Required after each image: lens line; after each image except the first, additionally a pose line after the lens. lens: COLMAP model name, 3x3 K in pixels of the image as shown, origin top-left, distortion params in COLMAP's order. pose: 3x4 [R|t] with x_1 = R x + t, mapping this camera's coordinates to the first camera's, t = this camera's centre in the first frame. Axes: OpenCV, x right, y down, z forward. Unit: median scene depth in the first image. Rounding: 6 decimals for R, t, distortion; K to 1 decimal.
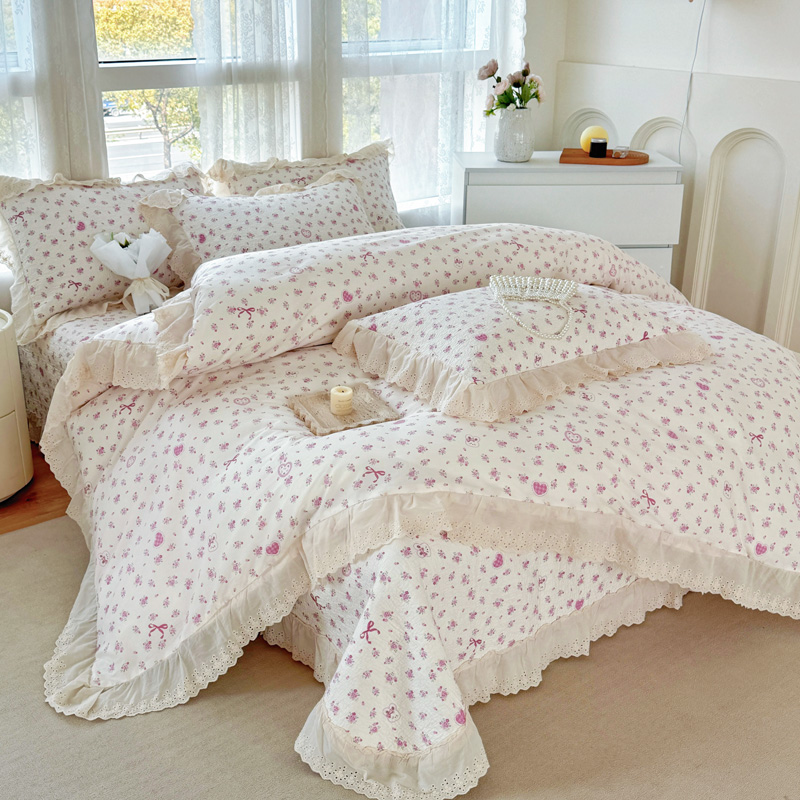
lens RADIAL K [[1057.7, 0, 395.4], [0, 1057.7, 394.8], [0, 0, 1]] dist [0.082063, 0.000000]
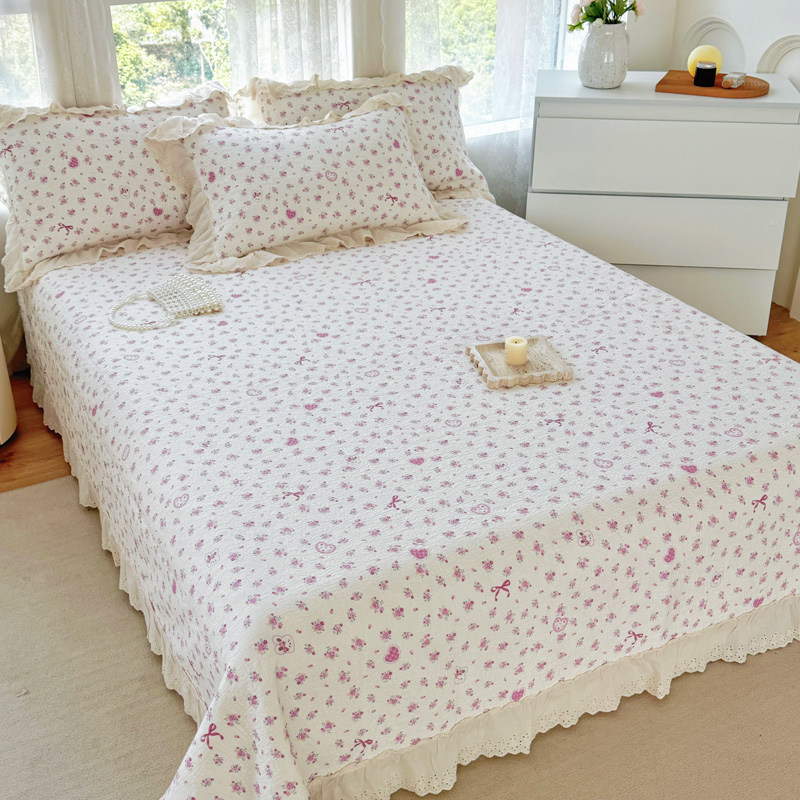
lens RADIAL K [[1057.7, 0, 395.4], [0, 1057.7, 396.8], [0, 0, 1]] dist [0.082063, 0.000000]
pose [[0.980810, 0.082013, -0.176880, 0.149598], [-0.059216, 0.989676, 0.130521, -0.096878], [0.185758, -0.117542, 0.975540, 0.146571]]
